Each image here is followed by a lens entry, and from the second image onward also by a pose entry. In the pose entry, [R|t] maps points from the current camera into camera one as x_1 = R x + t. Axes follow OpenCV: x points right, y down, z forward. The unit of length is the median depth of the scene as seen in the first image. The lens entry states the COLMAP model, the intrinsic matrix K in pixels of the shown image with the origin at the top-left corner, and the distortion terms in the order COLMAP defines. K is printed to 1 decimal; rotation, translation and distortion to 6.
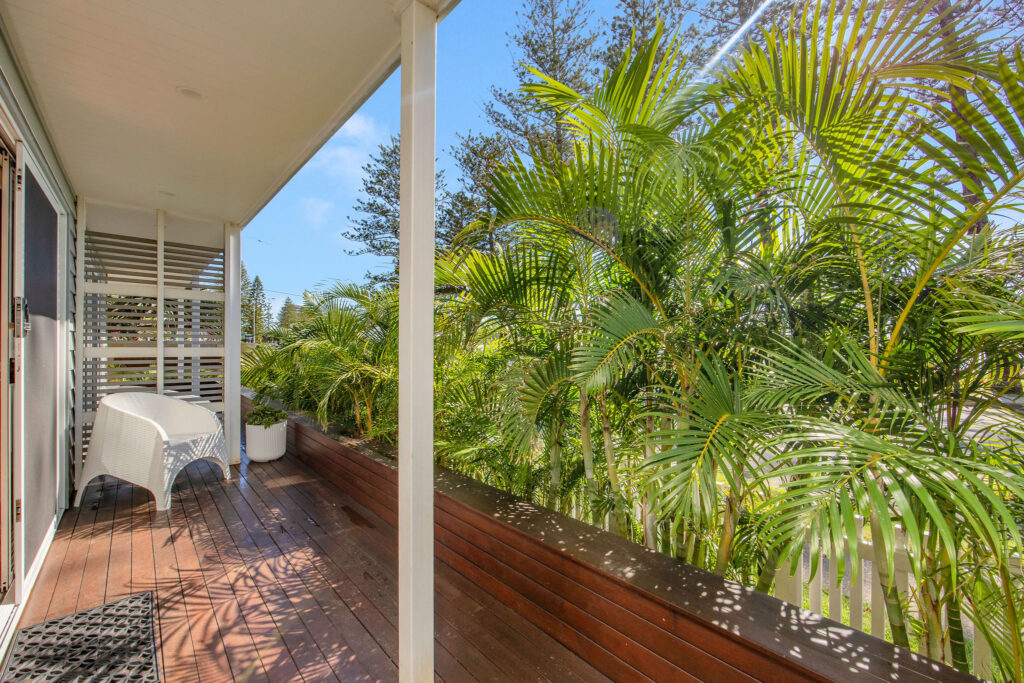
lens RADIAL K [[445.3, 0, 512.2], [0, 445.3, 340.8], [0, 0, 1]] dist [0.002357, 0.000037]
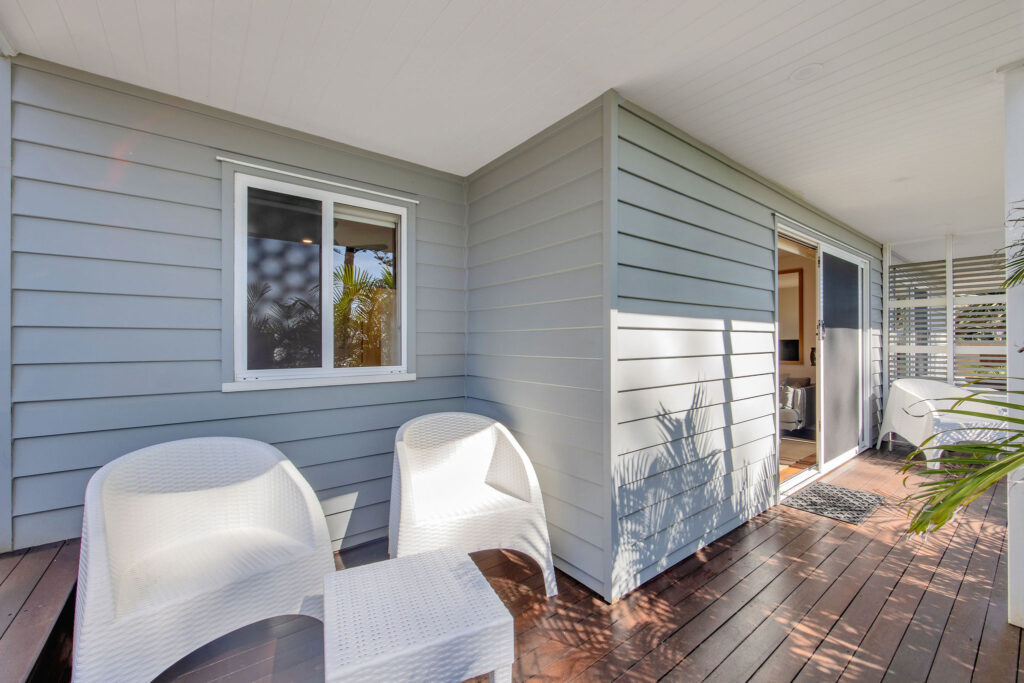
lens RADIAL K [[403.5, 0, 508.8], [0, 403.5, 340.5], [0, 0, 1]] dist [0.004826, 0.000200]
pose [[-0.071853, -0.006041, -0.997397, 0.567826], [0.012091, 0.999903, -0.006927, -0.010990], [0.997342, -0.012557, -0.071773, -0.184632]]
